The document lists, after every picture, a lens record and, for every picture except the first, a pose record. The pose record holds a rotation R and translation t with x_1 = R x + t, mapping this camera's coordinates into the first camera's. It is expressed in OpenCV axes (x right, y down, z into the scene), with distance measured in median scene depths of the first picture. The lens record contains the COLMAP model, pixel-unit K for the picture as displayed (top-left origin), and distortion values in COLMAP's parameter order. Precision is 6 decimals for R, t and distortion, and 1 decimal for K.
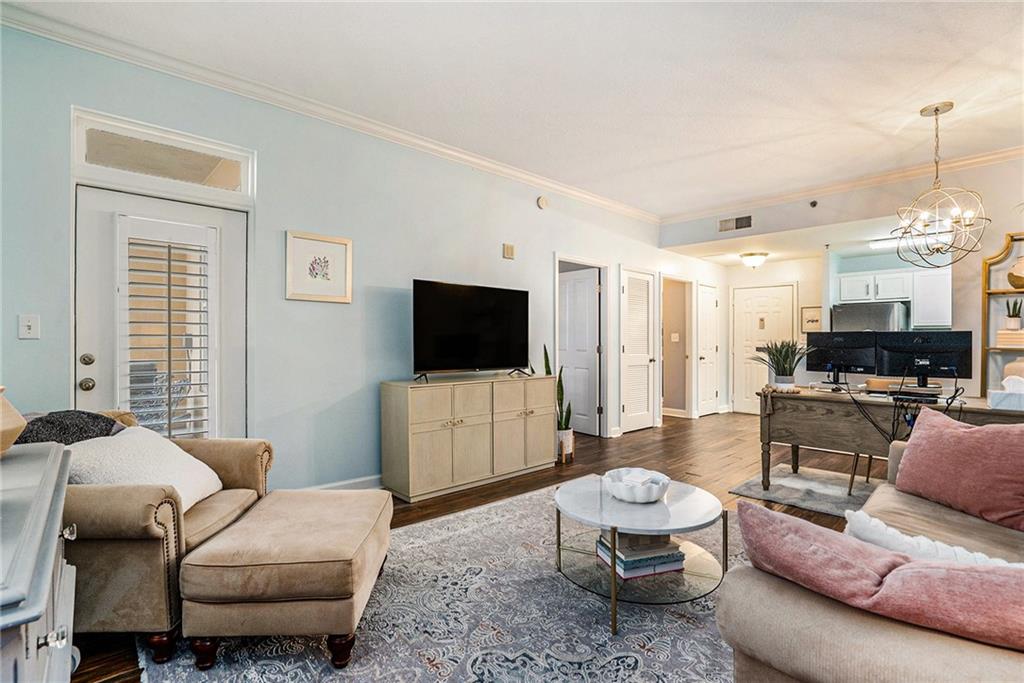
lens RADIAL K [[479.3, 0, 512.0], [0, 479.3, 341.5], [0, 0, 1]] dist [-0.015869, 0.000810]
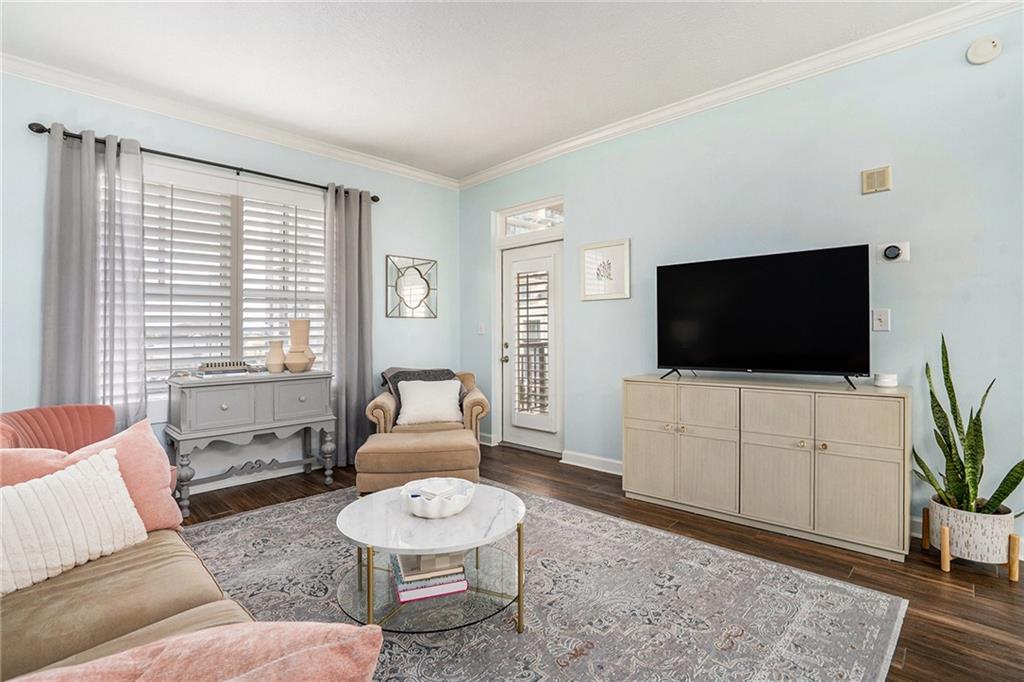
lens RADIAL K [[500.0, 0, 541.0], [0, 500.0, 336.9], [0, 0, 1]] dist [-0.041237, 0.000319]
pose [[0.086493, -0.000589, -0.996252, 0.727130], [0.009834, 0.999952, 0.000263, 0.004958], [0.996204, -0.009820, 0.086495, 0.675204]]
